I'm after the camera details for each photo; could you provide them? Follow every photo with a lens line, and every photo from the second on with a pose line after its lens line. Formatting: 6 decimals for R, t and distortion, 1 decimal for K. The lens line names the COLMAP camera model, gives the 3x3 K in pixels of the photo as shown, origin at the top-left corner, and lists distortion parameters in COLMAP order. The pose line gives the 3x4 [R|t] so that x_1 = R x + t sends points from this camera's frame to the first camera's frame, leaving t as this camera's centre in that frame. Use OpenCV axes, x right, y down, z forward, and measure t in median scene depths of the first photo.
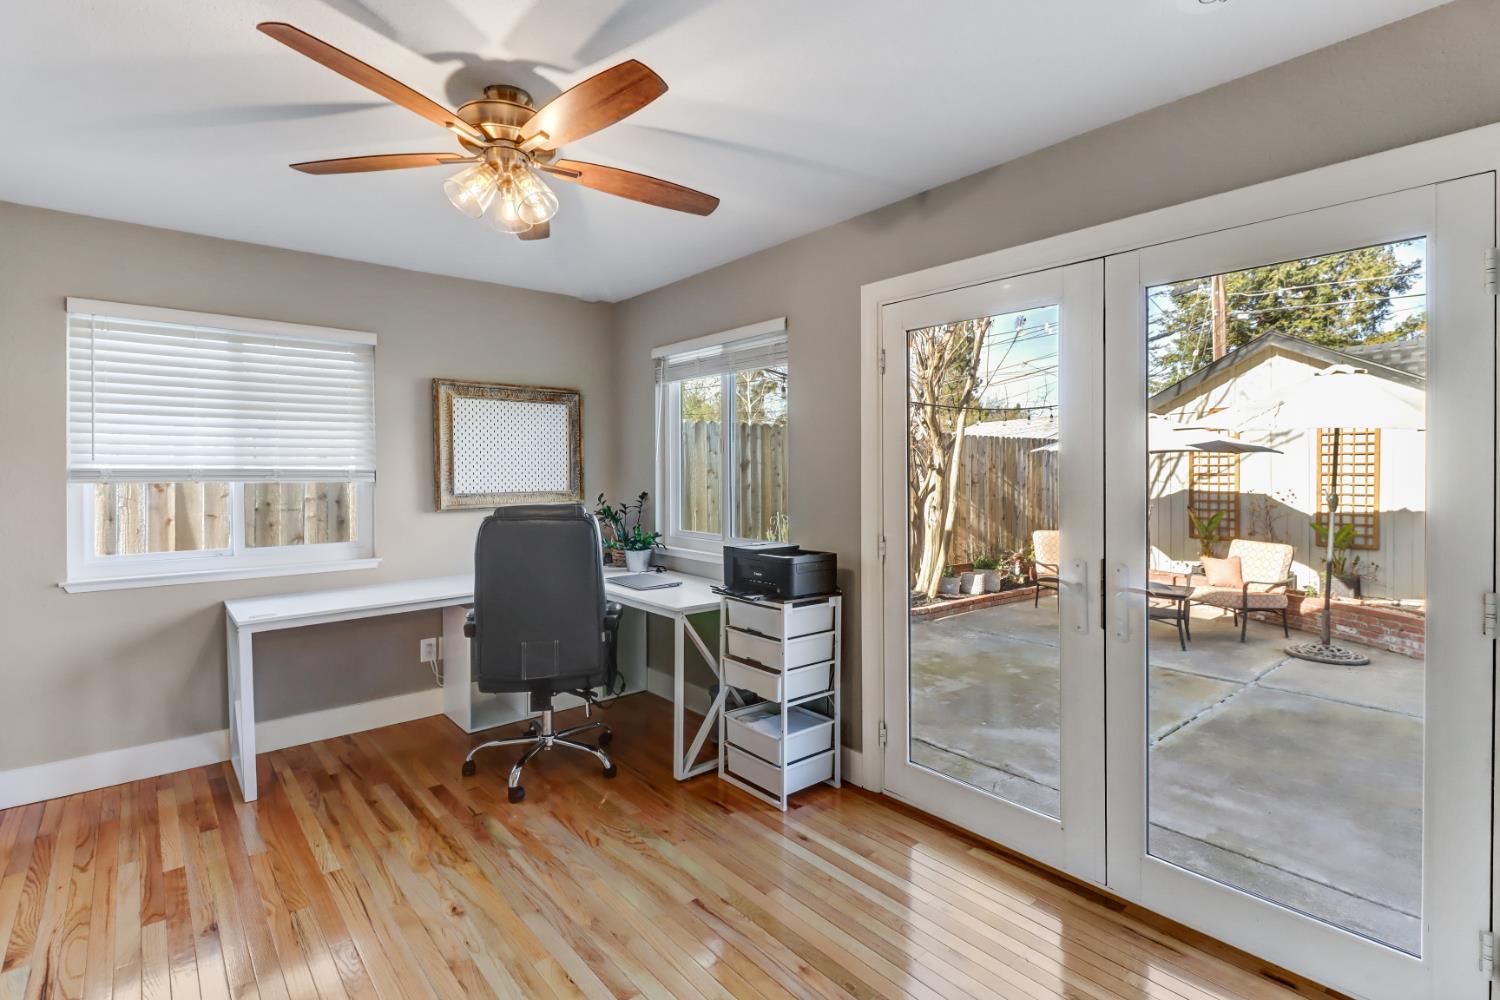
lens RADIAL K [[702.6, 0, 757.6], [0, 702.6, 474.7], [0, 0, 1]] dist [-0.004503, -0.000860]
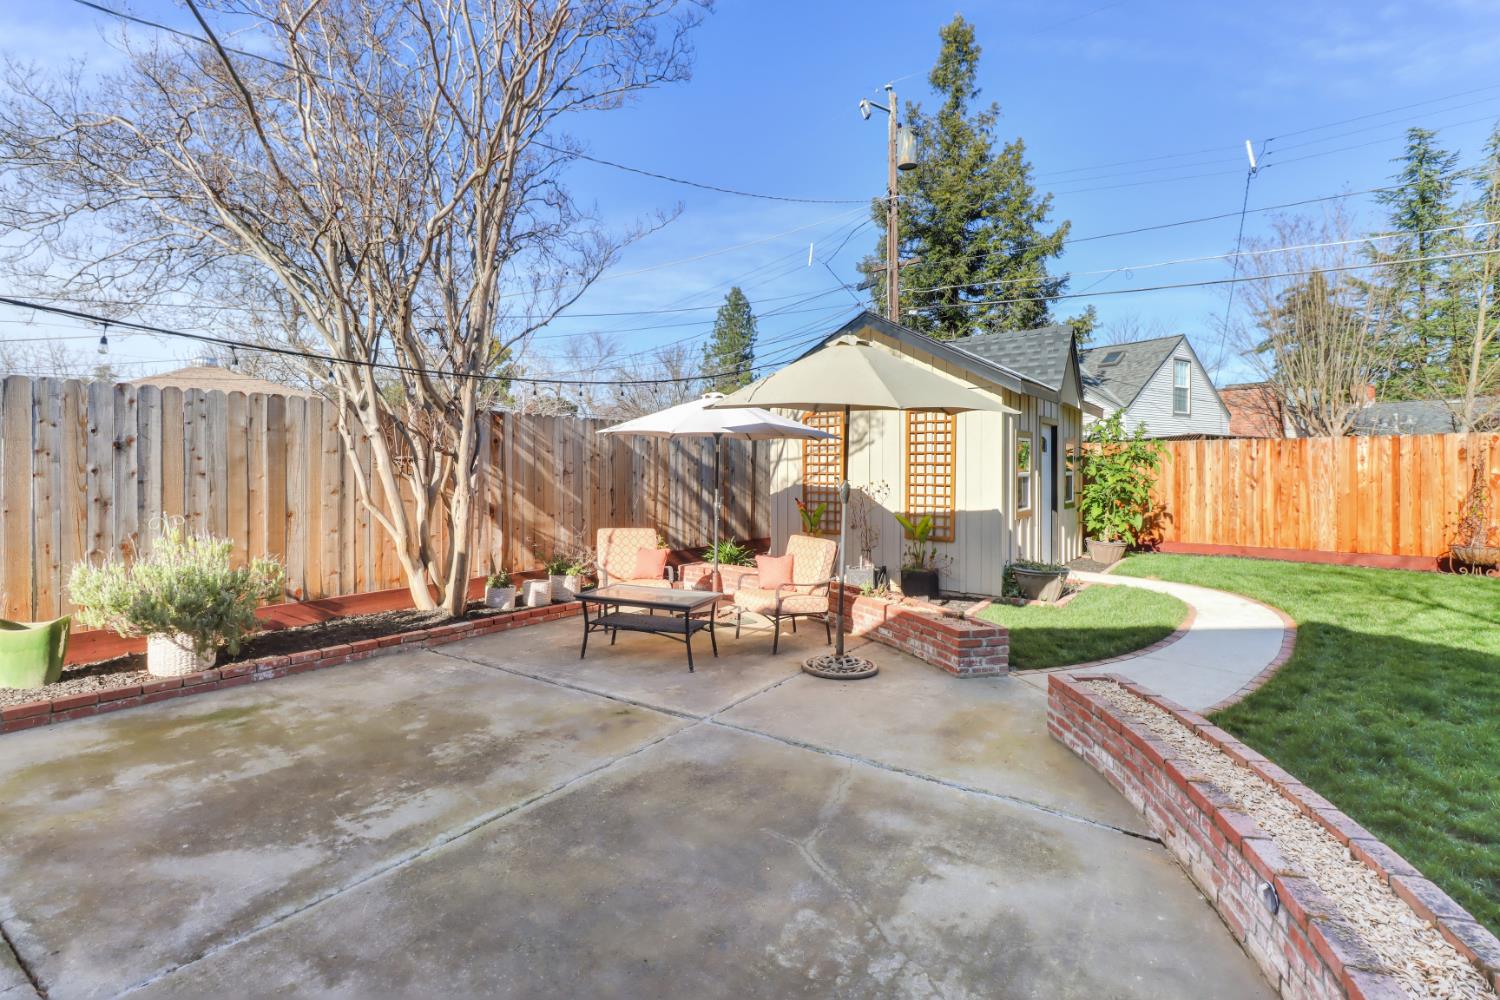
lens RADIAL K [[702.6, 0, 768.2], [0, 702.6, 463.9], [0, 0, 1]] dist [-0.004503, -0.000860]
pose [[0.959096, 0.005037, 0.283037, 0.398465], [-0.002797, 0.999961, -0.008320, 0.009518], [-0.283068, 0.007188, 0.959073, 0.153155]]
